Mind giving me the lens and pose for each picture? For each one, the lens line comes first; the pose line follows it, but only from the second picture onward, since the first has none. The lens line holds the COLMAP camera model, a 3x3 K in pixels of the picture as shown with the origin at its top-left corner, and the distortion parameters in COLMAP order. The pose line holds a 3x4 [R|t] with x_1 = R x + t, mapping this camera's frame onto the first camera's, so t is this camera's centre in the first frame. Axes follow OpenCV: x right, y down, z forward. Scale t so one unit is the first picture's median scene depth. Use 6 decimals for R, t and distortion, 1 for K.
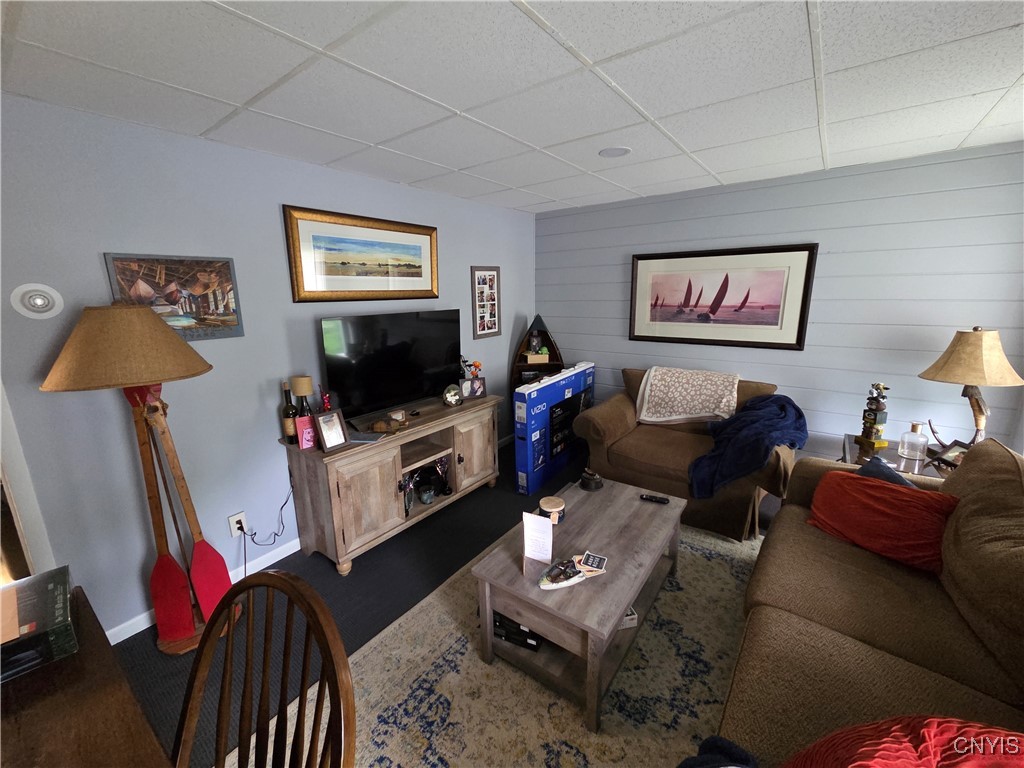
lens RADIAL K [[417.8, 0, 511.7], [0, 417.8, 381.4], [0, 0, 1]] dist [0.000054, -0.000144]
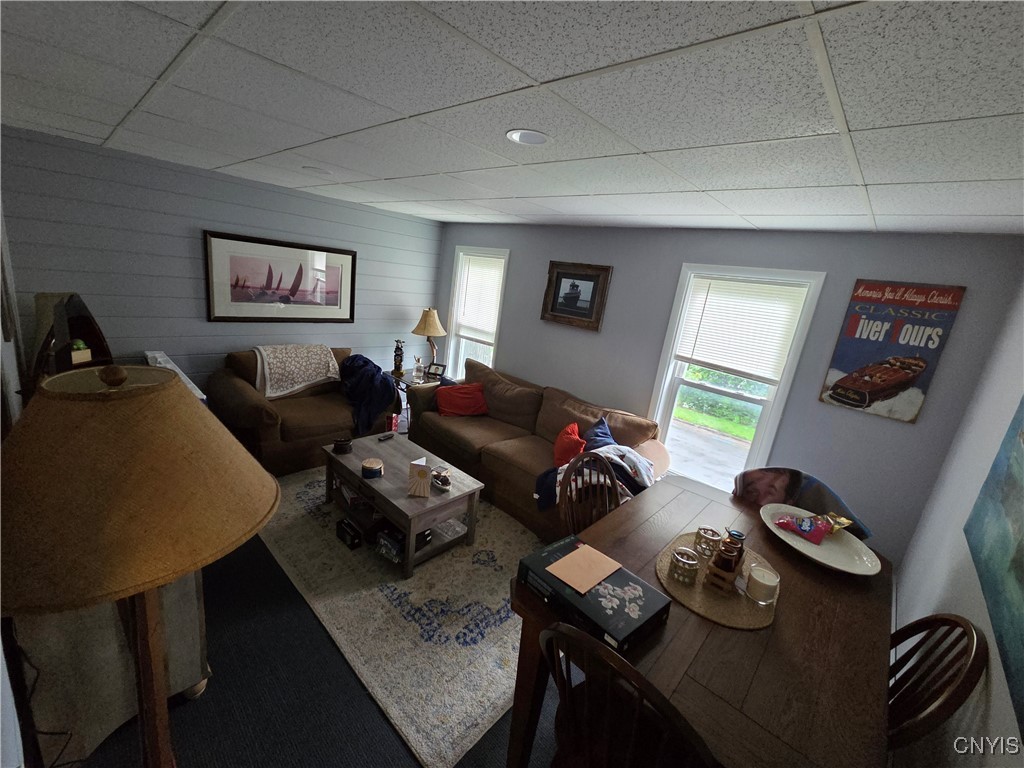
lens RADIAL K [[417.8, 0, 511.0], [0, 417.8, 383.0], [0, 0, 1]] dist [0.000054, -0.000144]
pose [[0.104242, -0.221046, 0.969676, -0.720209], [0.085529, 0.973369, 0.212693, -0.130327], [-0.990867, 0.060764, 0.120372, 0.270673]]
